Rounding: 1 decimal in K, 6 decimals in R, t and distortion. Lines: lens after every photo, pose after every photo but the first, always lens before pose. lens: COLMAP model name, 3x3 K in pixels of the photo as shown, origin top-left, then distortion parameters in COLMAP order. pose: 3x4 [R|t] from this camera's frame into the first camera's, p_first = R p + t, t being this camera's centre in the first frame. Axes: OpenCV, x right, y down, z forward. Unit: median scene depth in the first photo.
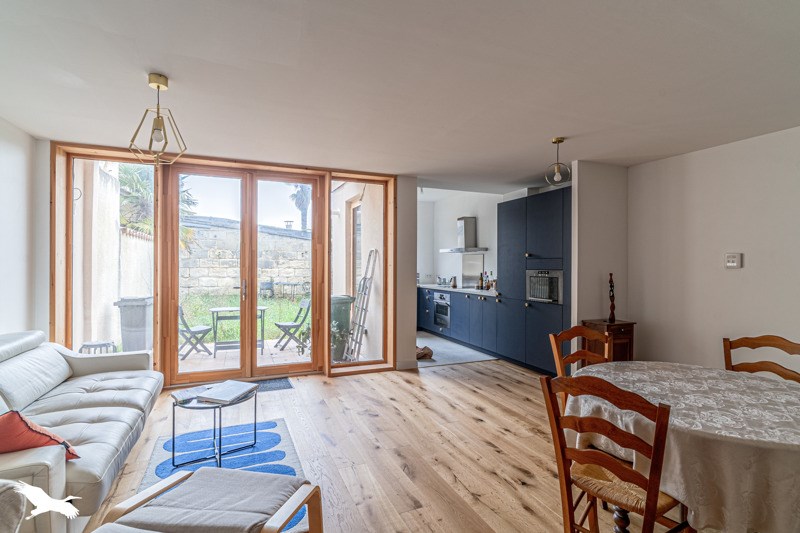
lens RADIAL K [[410.7, 0, 400.3], [0, 410.7, 266.9], [0, 0, 1]] dist [0.002811, 0.000710]
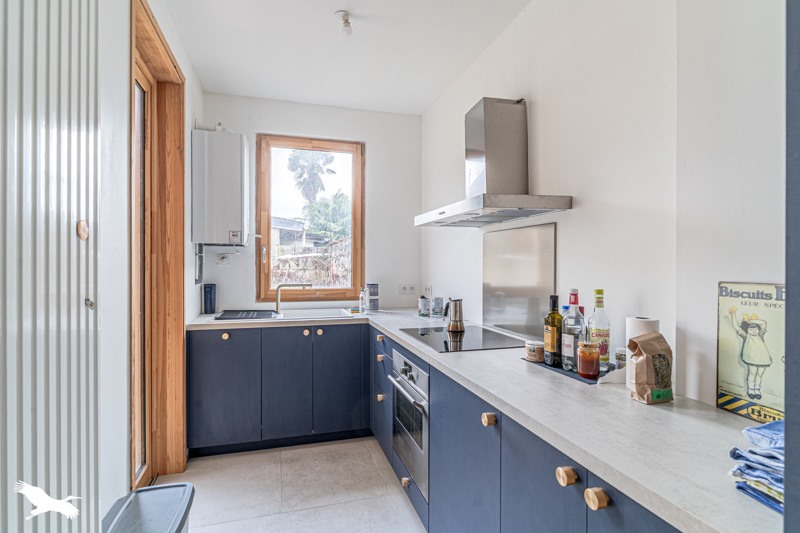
lens RADIAL K [[410.7, 0, 400.9], [0, 410.7, 265.0], [0, 0, 1]] dist [0.002811, 0.000710]
pose [[0.996632, -0.007021, -0.081701, 0.123270], [0.007189, 0.999973, 0.001753, -0.004034], [0.081686, -0.002334, 0.996655, 0.720670]]
